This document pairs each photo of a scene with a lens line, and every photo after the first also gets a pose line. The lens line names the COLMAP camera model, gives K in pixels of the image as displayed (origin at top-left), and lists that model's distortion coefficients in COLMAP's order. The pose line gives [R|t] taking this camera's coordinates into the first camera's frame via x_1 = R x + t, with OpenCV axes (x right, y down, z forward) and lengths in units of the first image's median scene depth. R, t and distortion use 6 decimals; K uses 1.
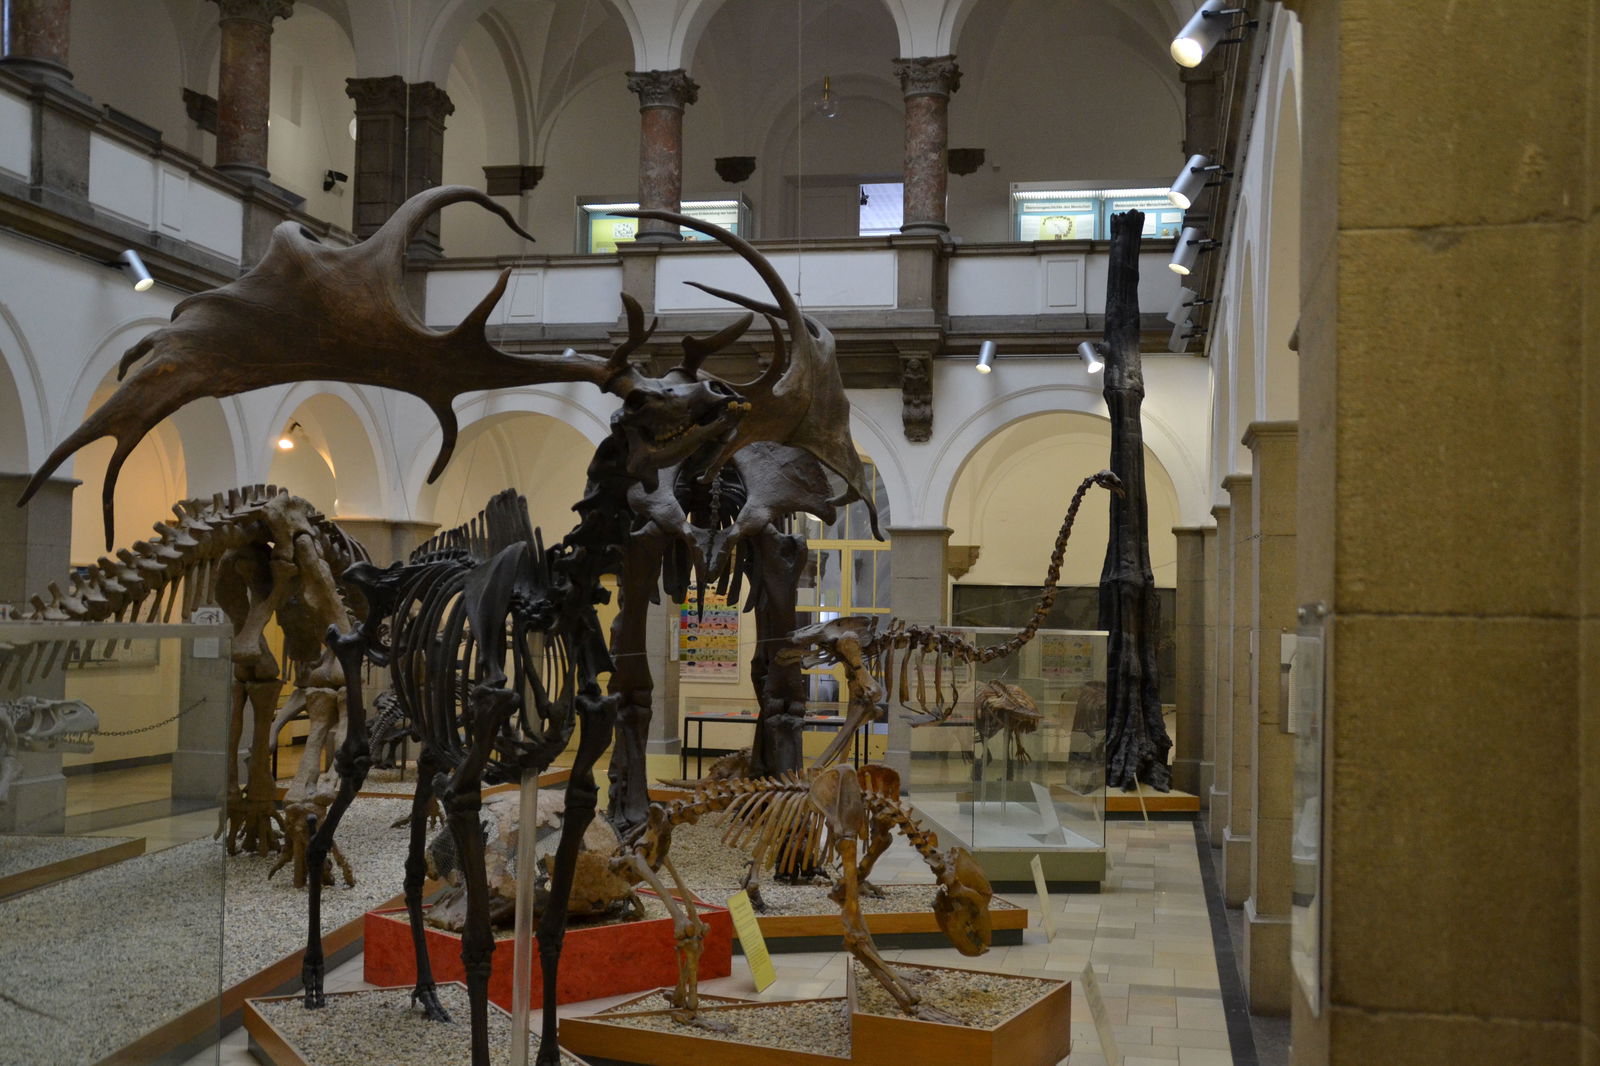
lens RADIAL K [[1744.7, 0, 800.0], [0, 1744.7, 533.0], [0, 0, 1]] dist [-0.055251, 0.031810]
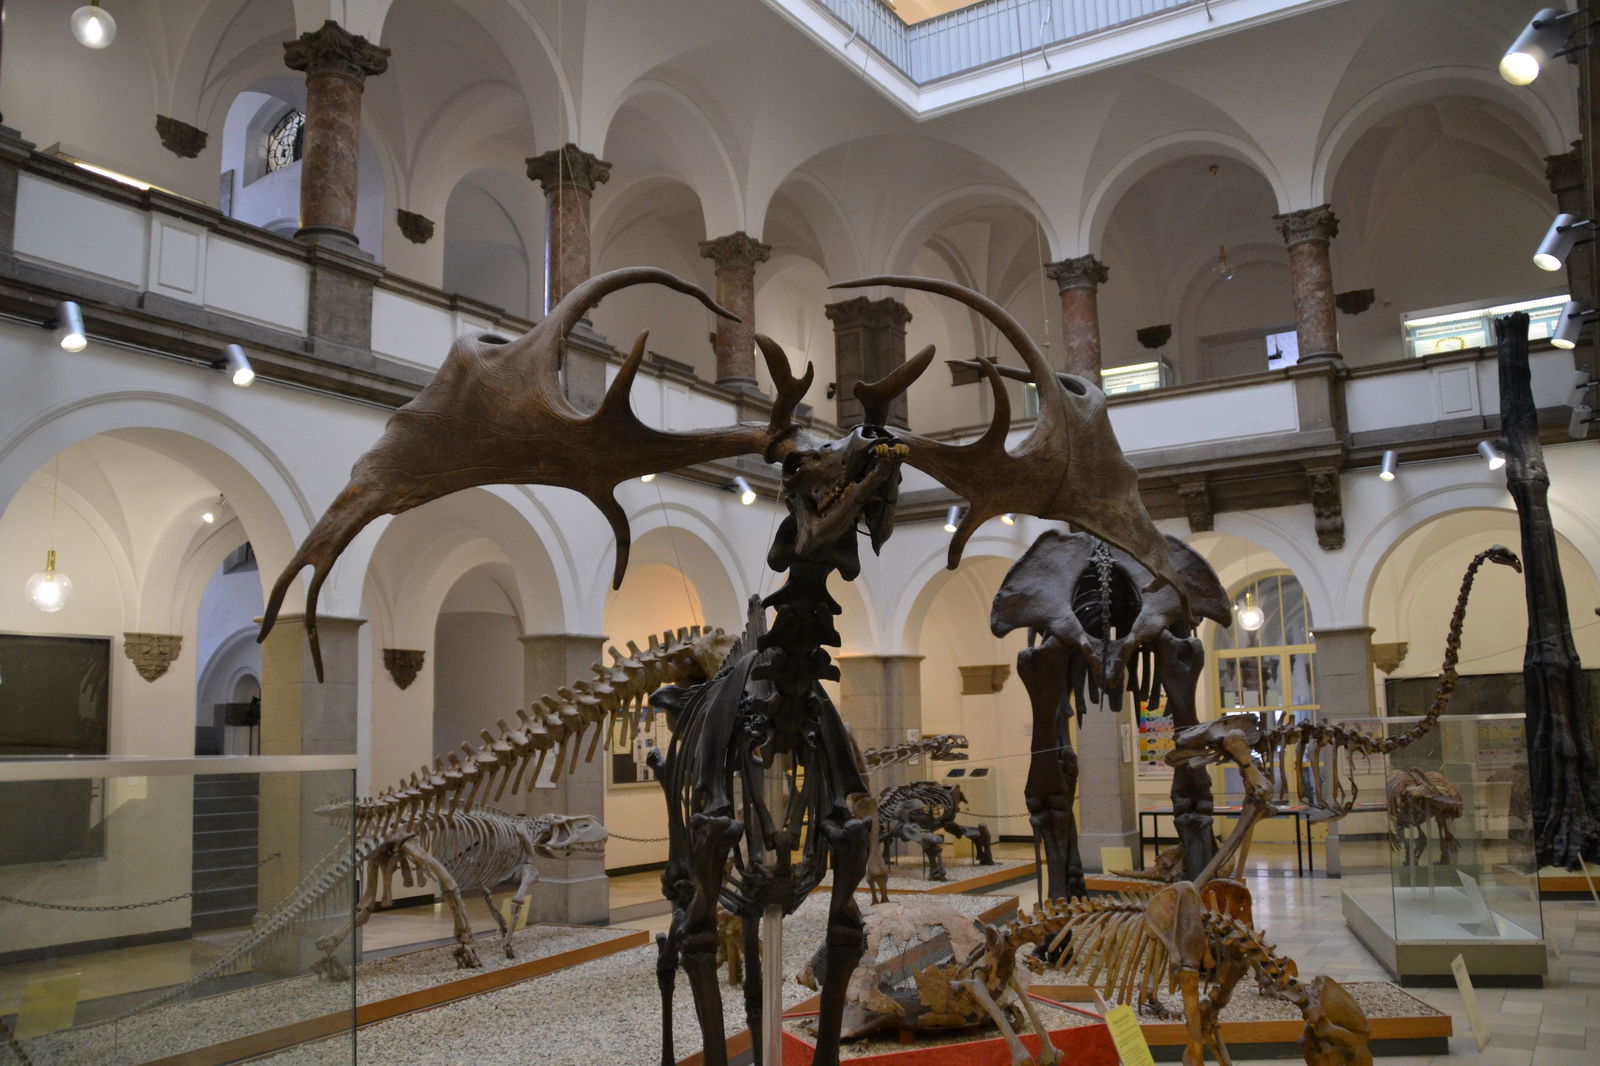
lens RADIAL K [[1343.9, 0, 753.8], [0, 1343.9, 539.8], [0, 0, 1]] dist [-0.167295, 0.120666]
pose [[0.926534, -0.093709, -0.364354, 0.033922], [0.058846, 0.992659, -0.105664, 0.007326], [0.371581, 0.076461, 0.925247, 0.120391]]
